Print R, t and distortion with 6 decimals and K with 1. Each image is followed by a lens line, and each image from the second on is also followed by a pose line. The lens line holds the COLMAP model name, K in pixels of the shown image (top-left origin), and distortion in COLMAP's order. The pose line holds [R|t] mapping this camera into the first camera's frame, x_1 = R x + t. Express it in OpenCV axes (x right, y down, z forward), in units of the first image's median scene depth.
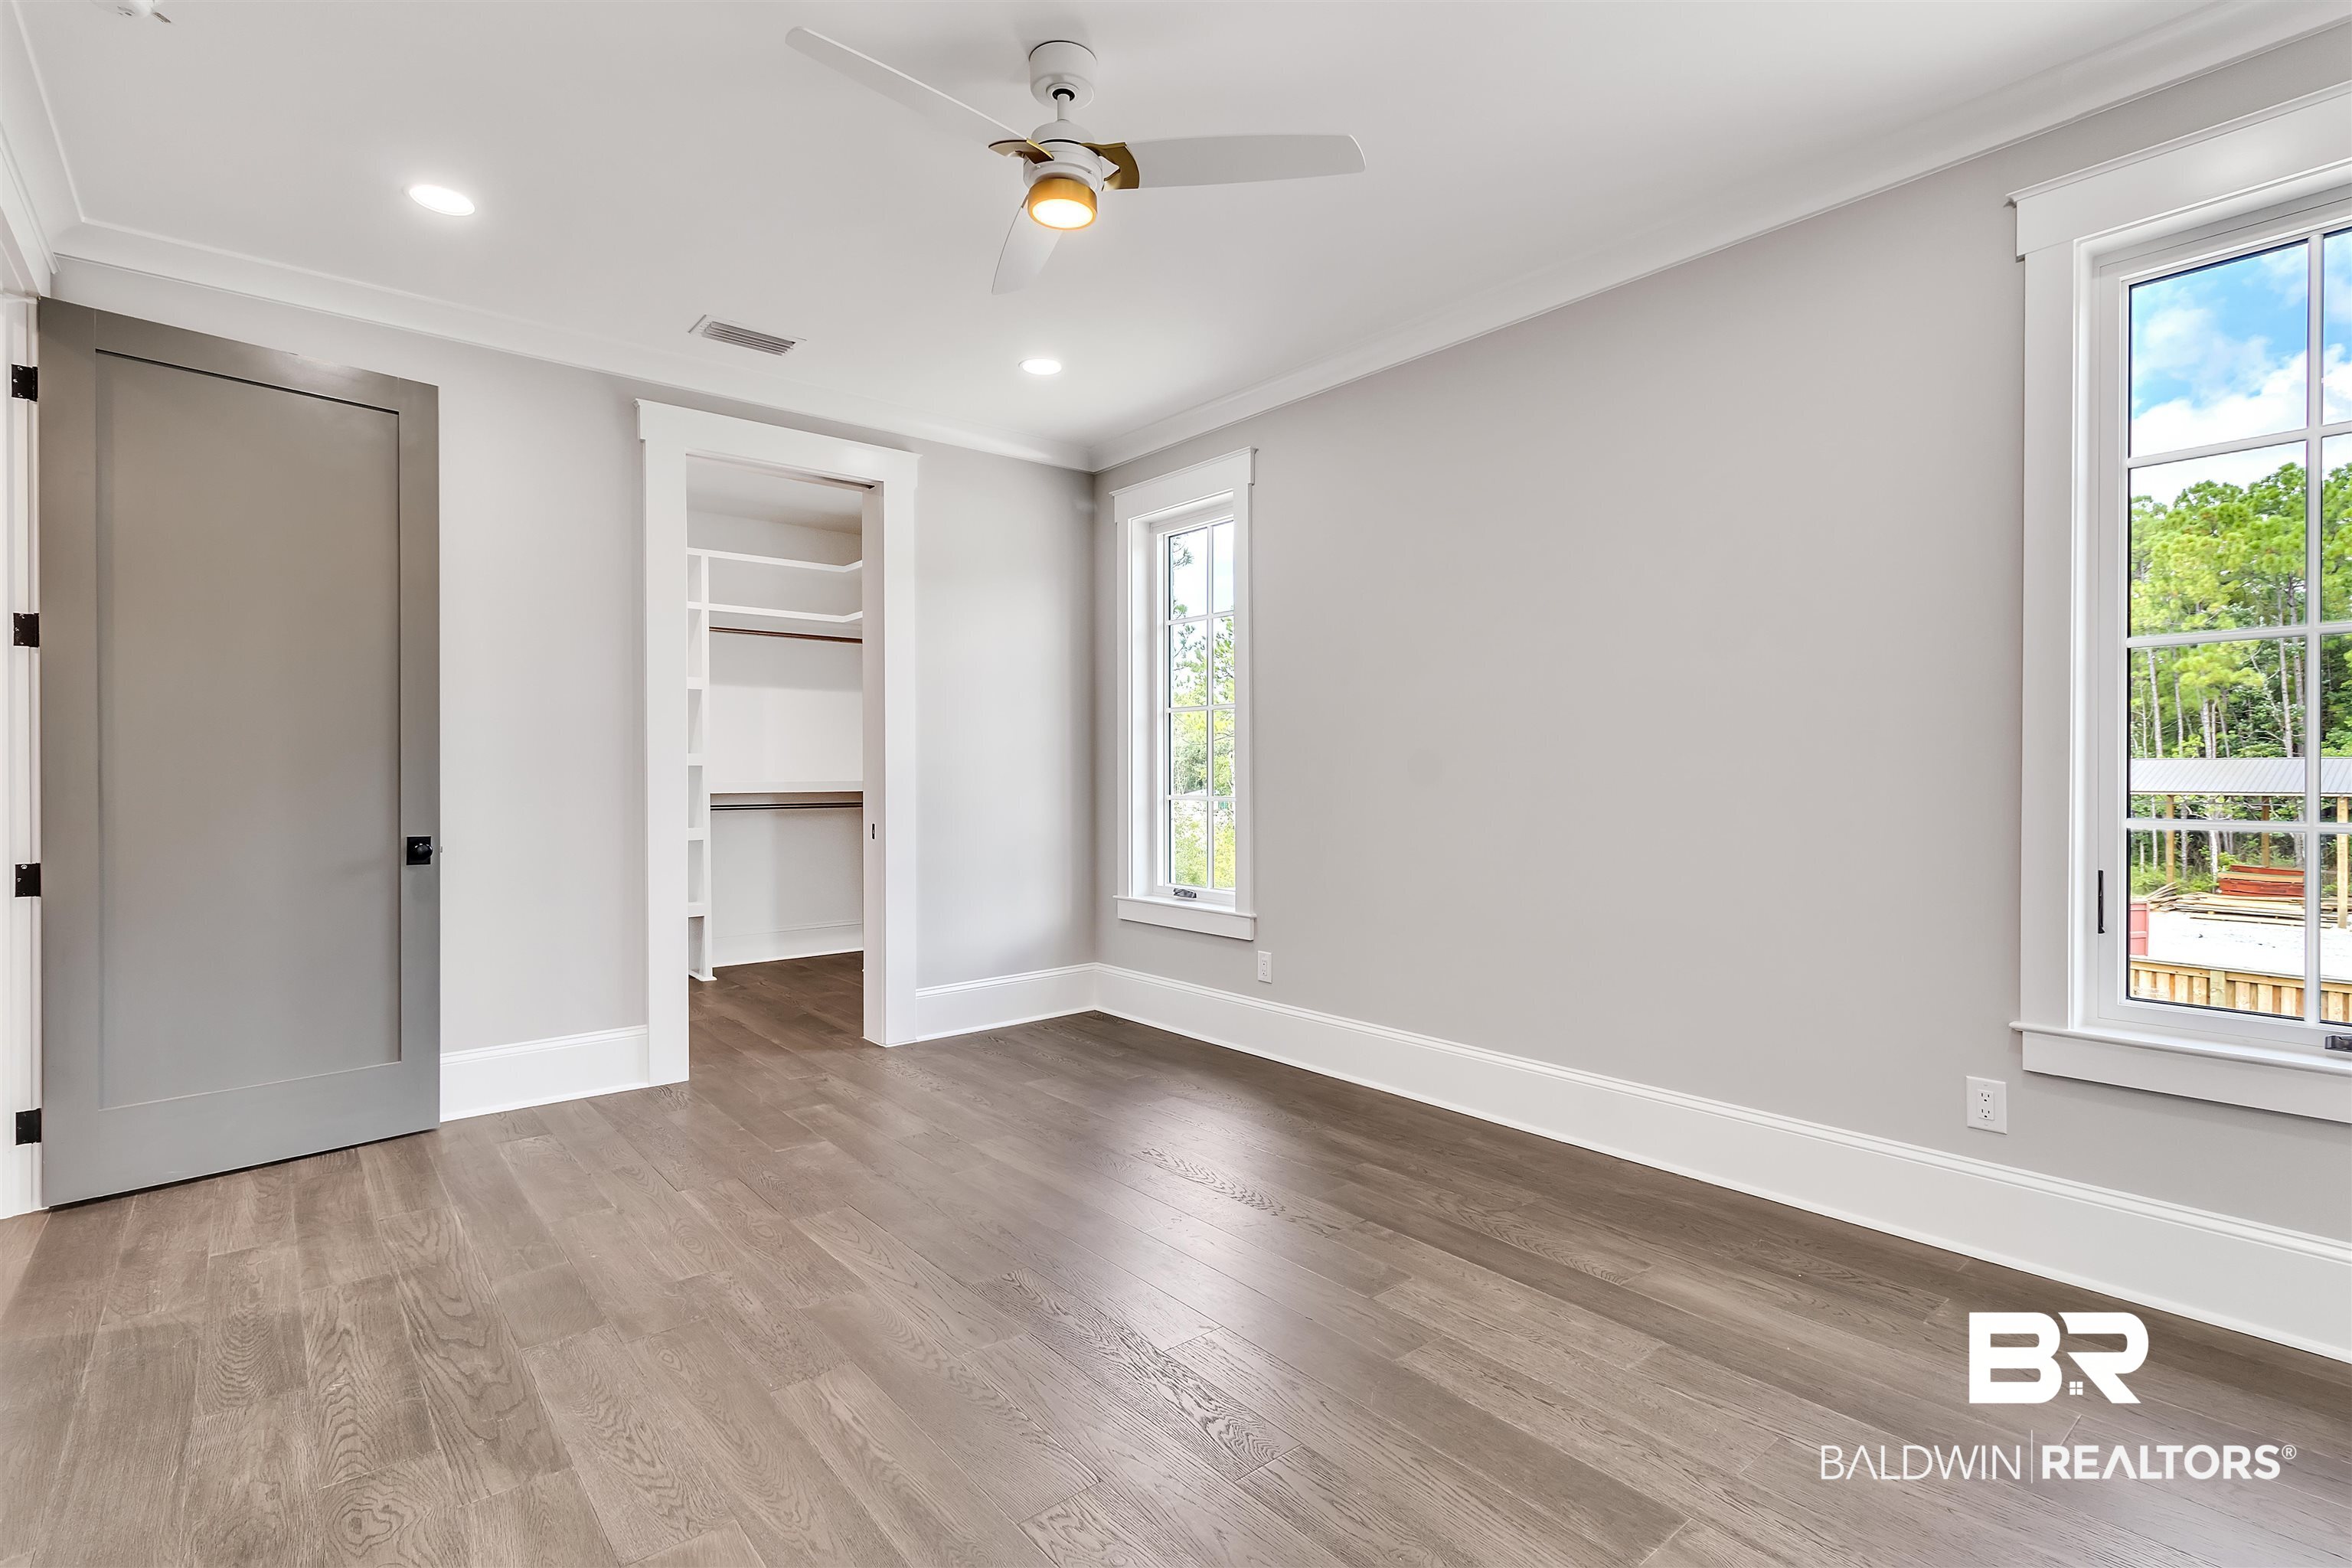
lens RADIAL K [[1131.9, 0, 1179.1], [0, 1131.9, 790.7], [0, 0, 1]] dist [0.000248, -0.000716]
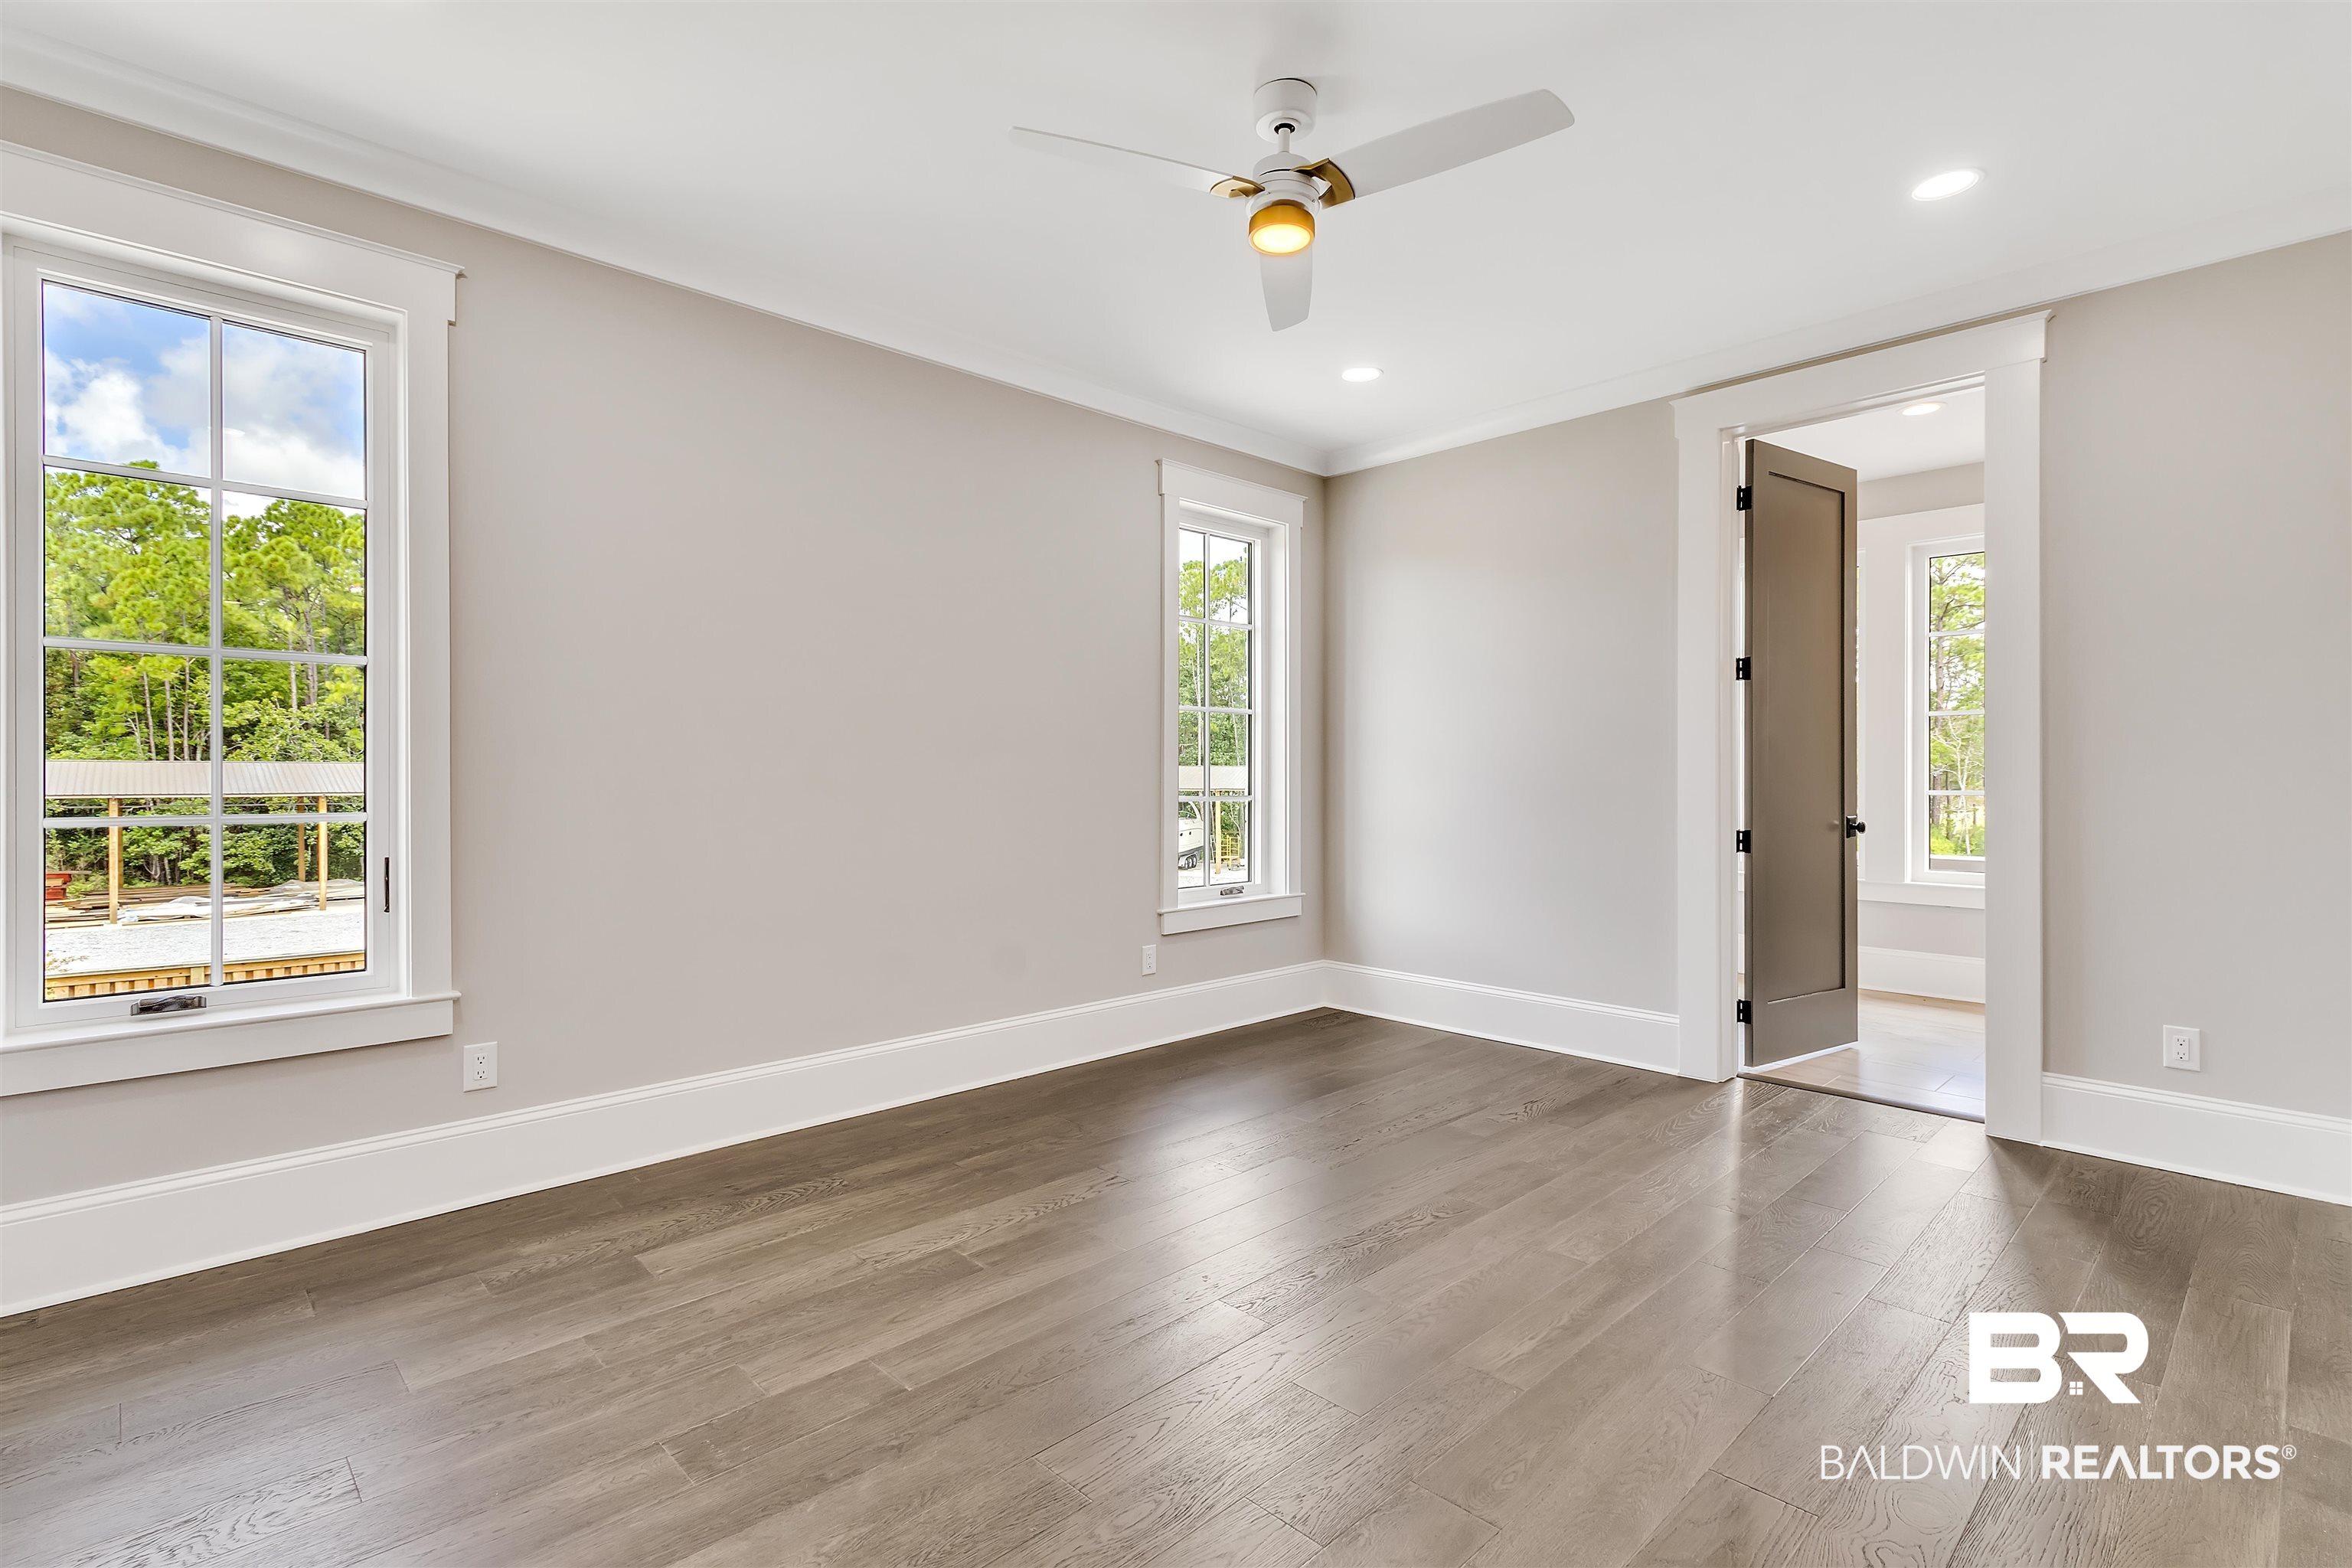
lens RADIAL K [[1131.9, 0, 1182.0], [0, 1131.9, 785.2], [0, 0, 1]] dist [0.000248, -0.000716]
pose [[-0.098233, -0.008805, 0.995125, -0.777972], [0.016003, 0.999818, 0.010426, -0.011980], [-0.995035, 0.016949, -0.098074, 0.817287]]
